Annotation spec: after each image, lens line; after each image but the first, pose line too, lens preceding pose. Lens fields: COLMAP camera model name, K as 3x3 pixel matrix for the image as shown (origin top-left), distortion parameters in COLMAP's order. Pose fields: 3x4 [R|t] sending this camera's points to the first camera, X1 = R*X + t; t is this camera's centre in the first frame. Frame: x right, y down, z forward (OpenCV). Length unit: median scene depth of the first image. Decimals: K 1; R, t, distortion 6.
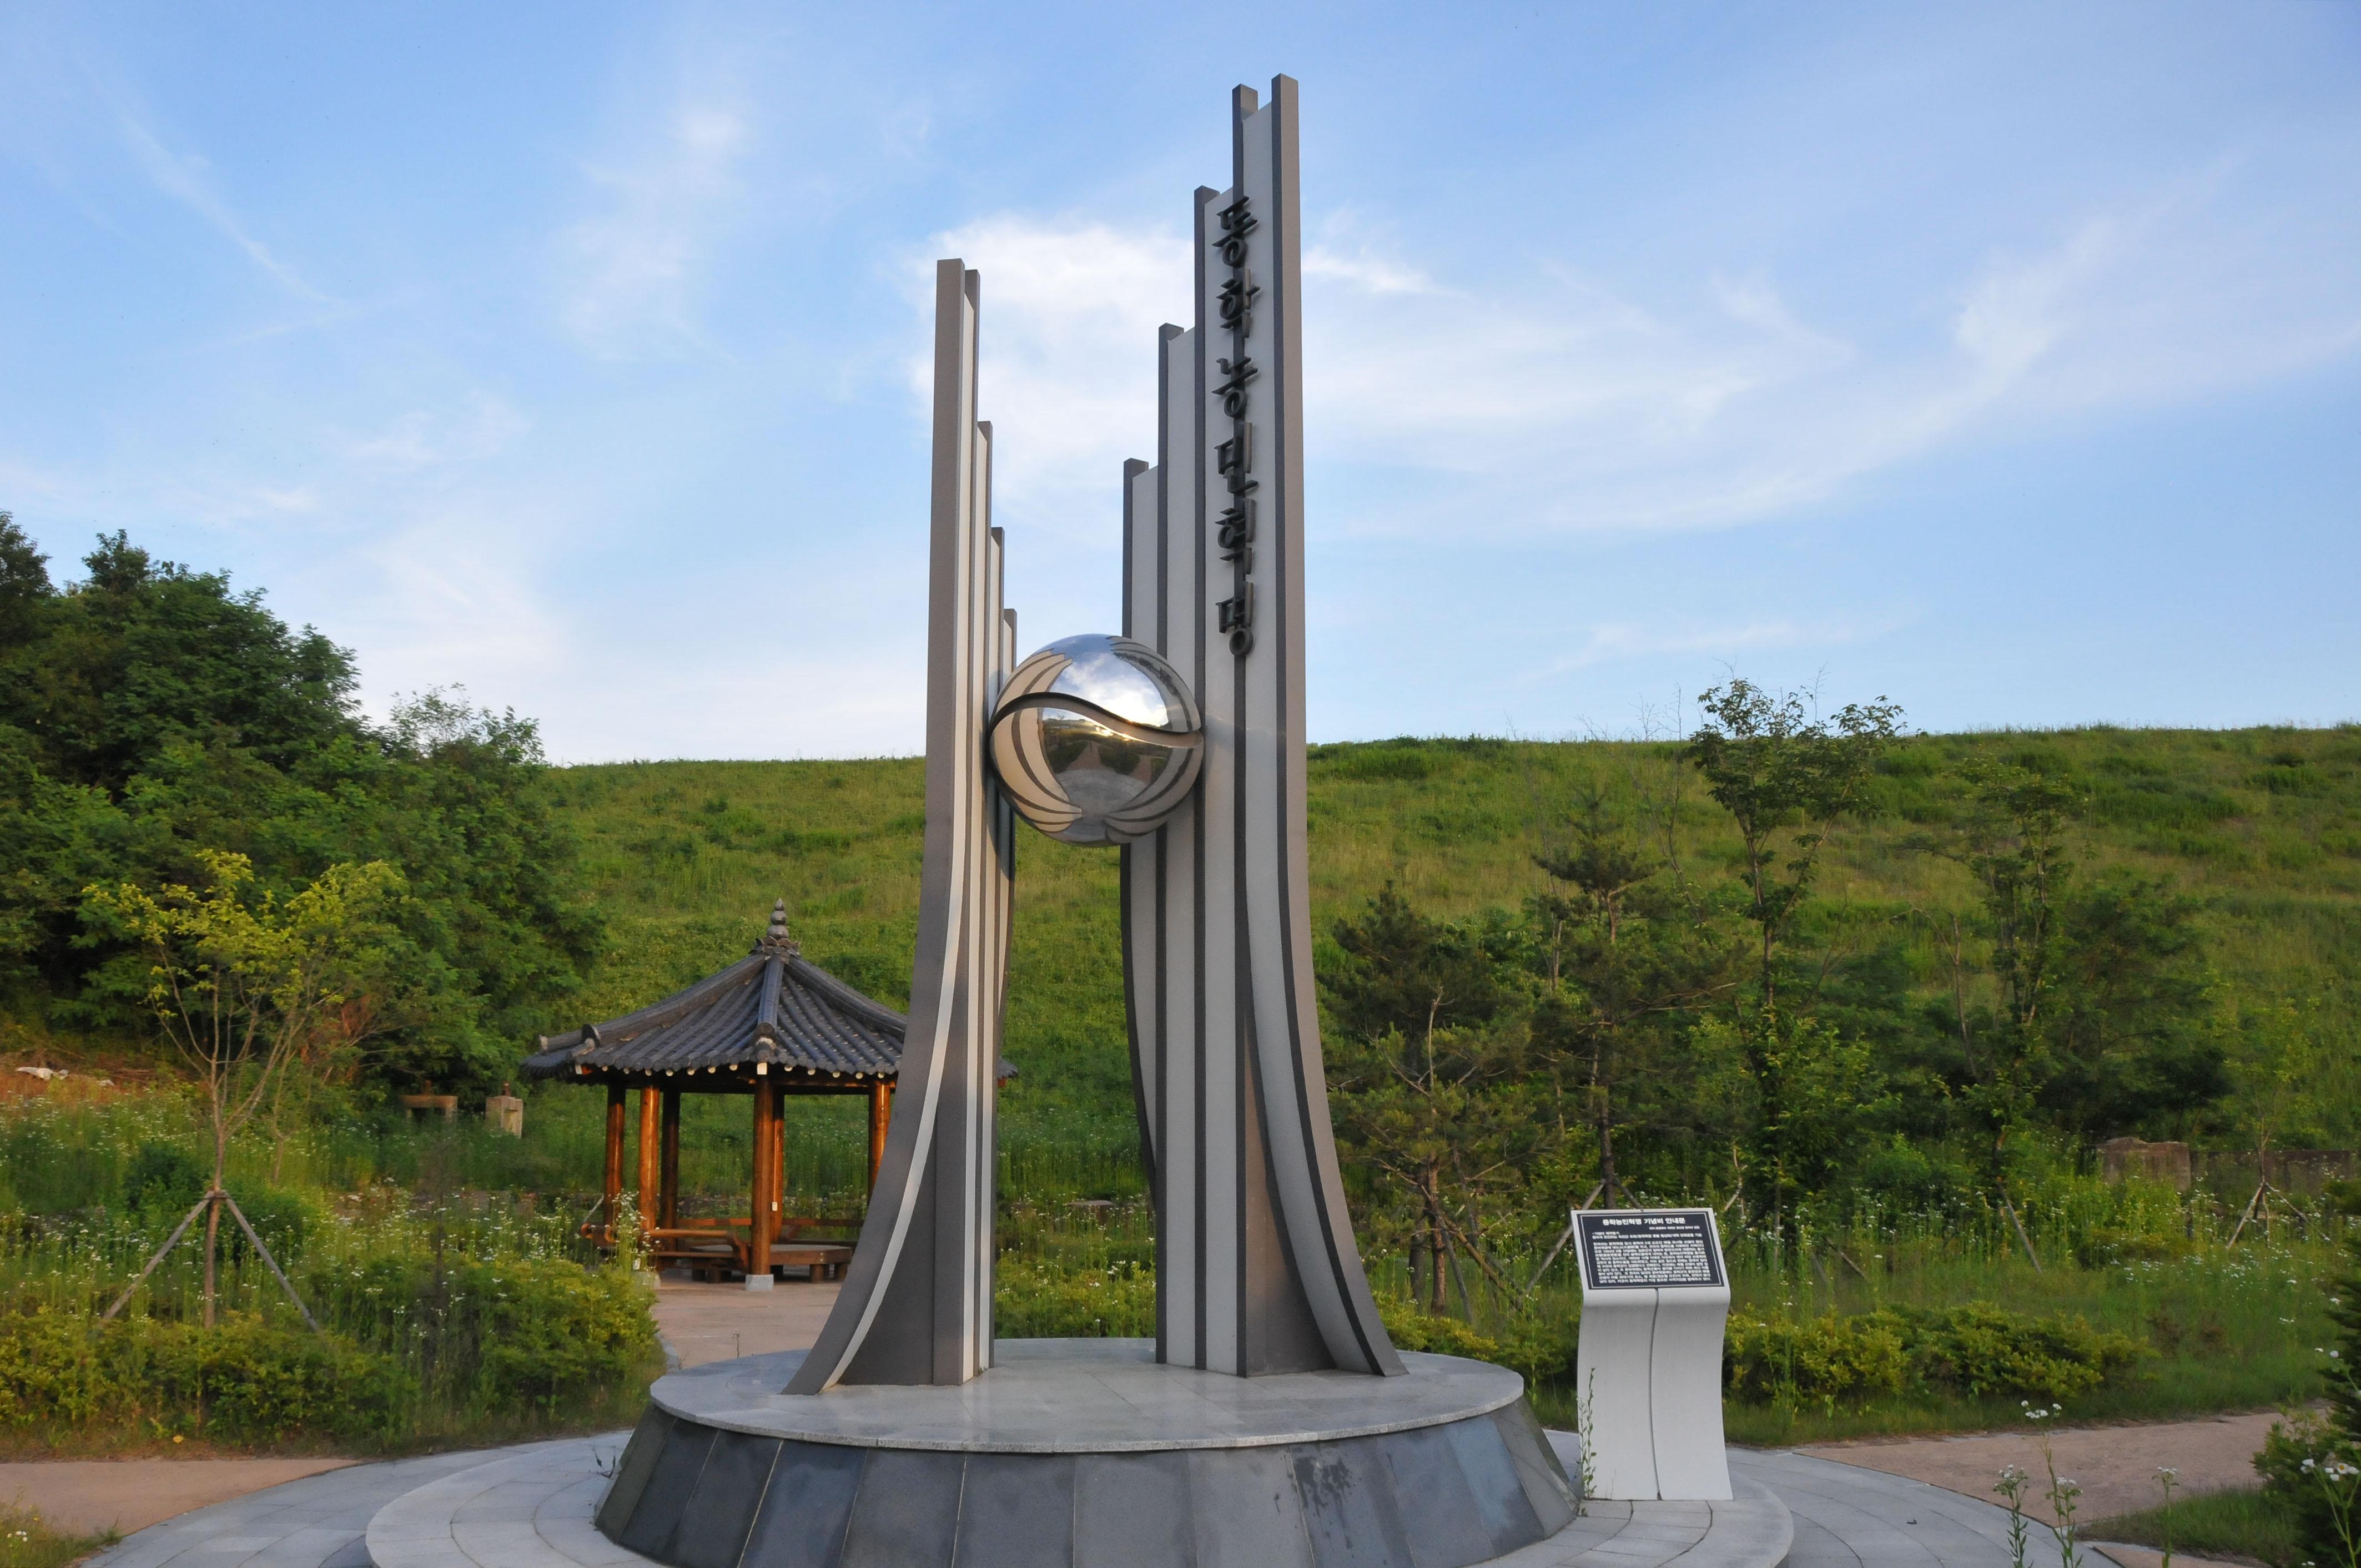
lens RADIAL K [[1915.1, 0, 1180.5], [0, 1915.1, 784.0], [0, 0, 1]] dist [-0.200704, 0.157836]
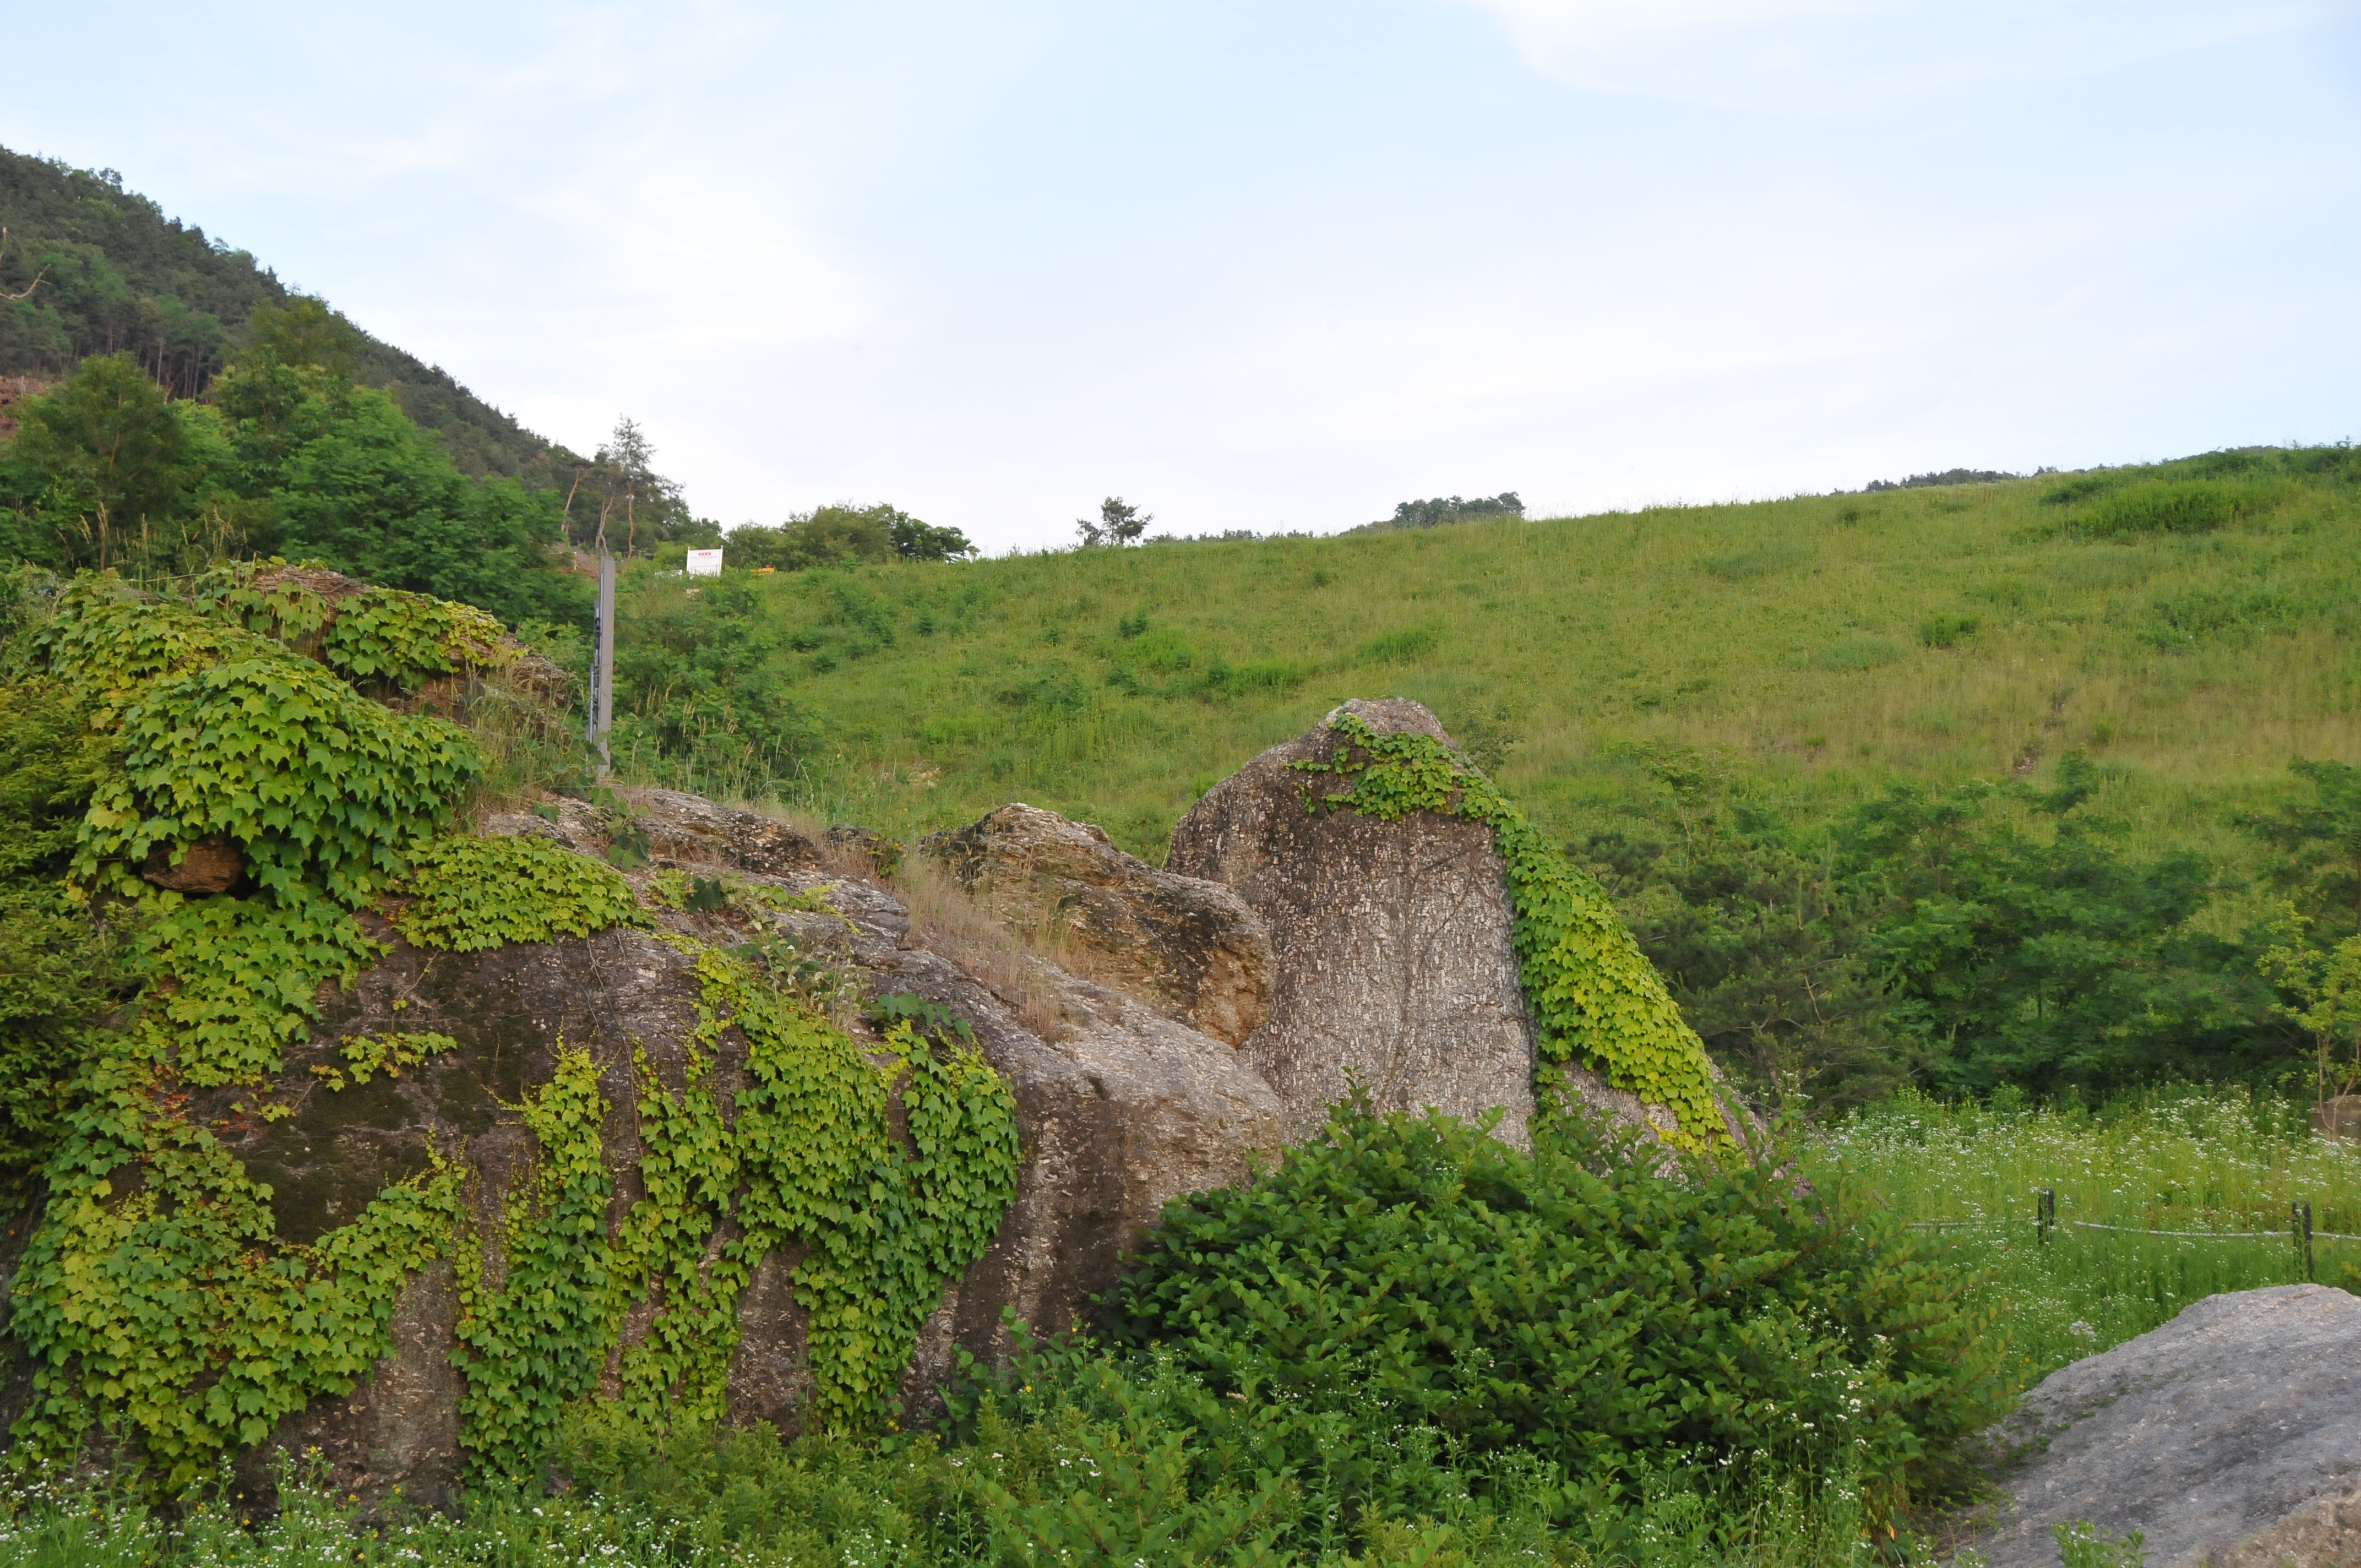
lens RADIAL K [[3978.7, 0, 1180.5], [0, 3978.7, 784.0], [0, 0, 1]] dist [-0.005424, -0.011814]
pose [[0.943079, -0.027996, -0.331389, 1.117016], [0.059197, 0.994669, 0.084433, -0.236819], [0.327259, -0.099245, 0.939708, -1.594428]]
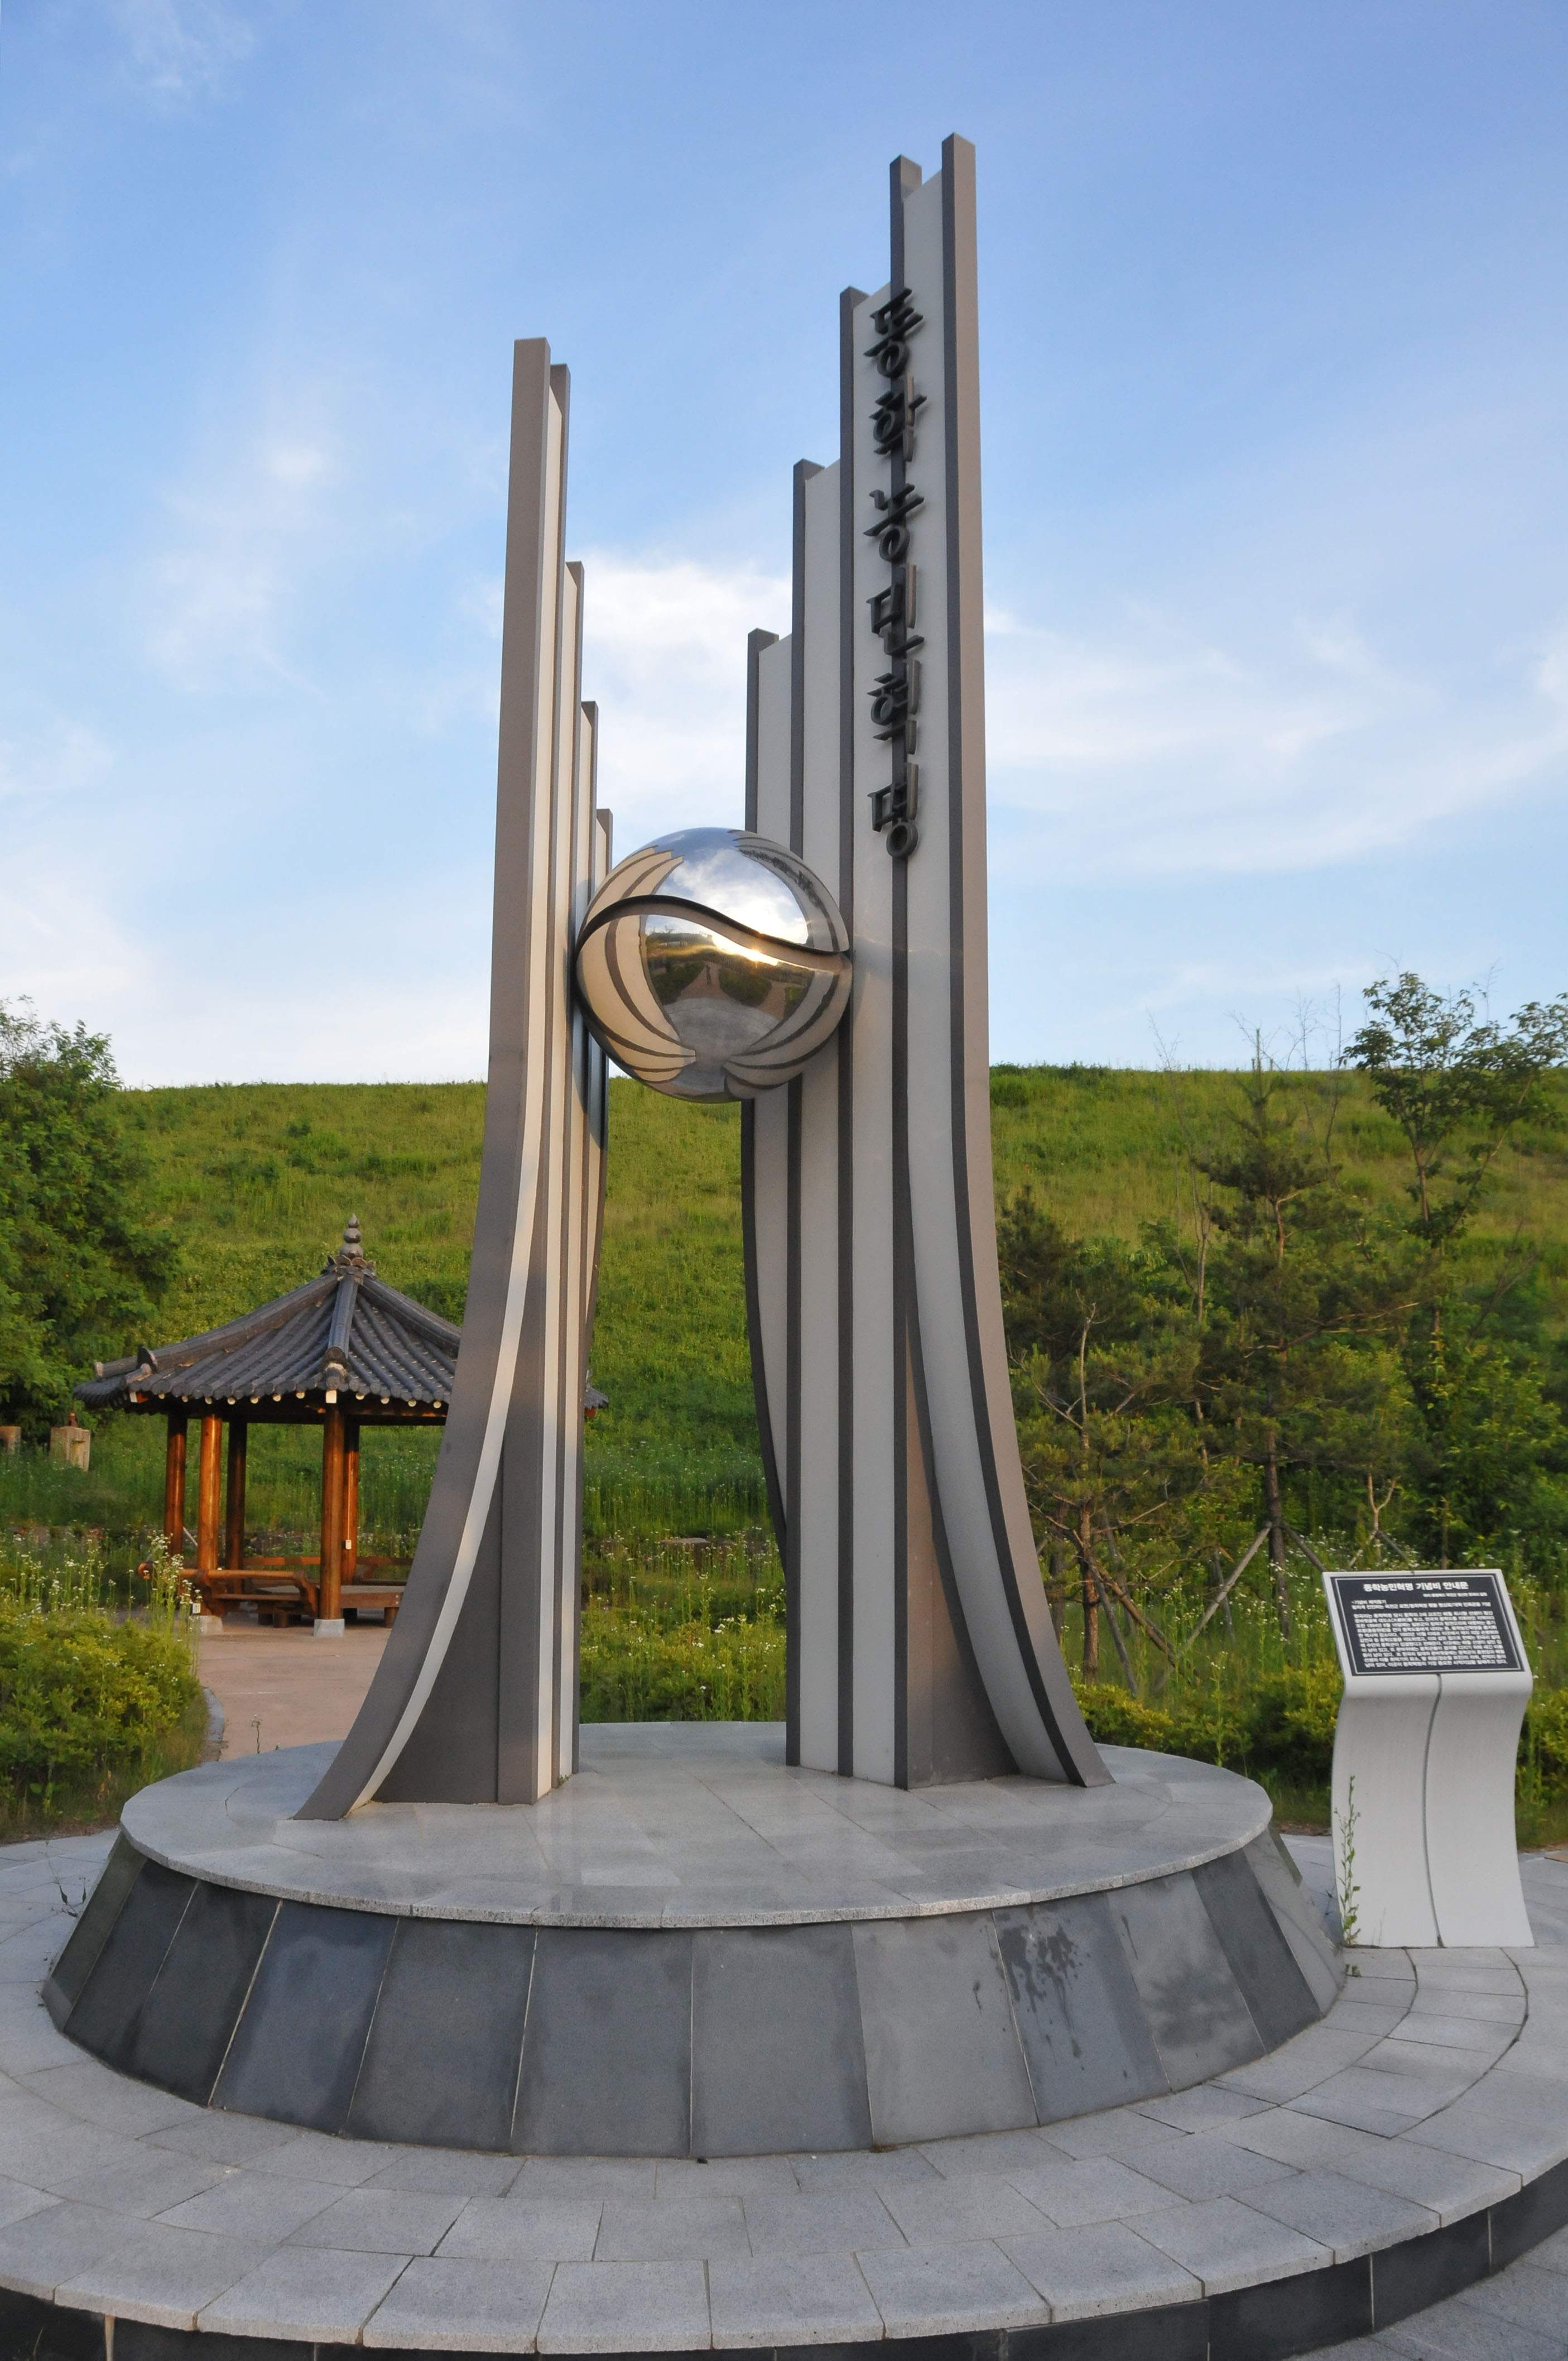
lens RADIAL K [[1915.0, 0, 815.4], [0, 1915.0, 1169.5], [0, 0, 1]] dist [-0.200704, 0.157836]
pose [[0.999718, 0.006471, 0.022827, -0.010027], [-0.007083, 0.999614, 0.026855, 0.019326], [-0.022645, -0.027009, 0.999379, 0.111118]]
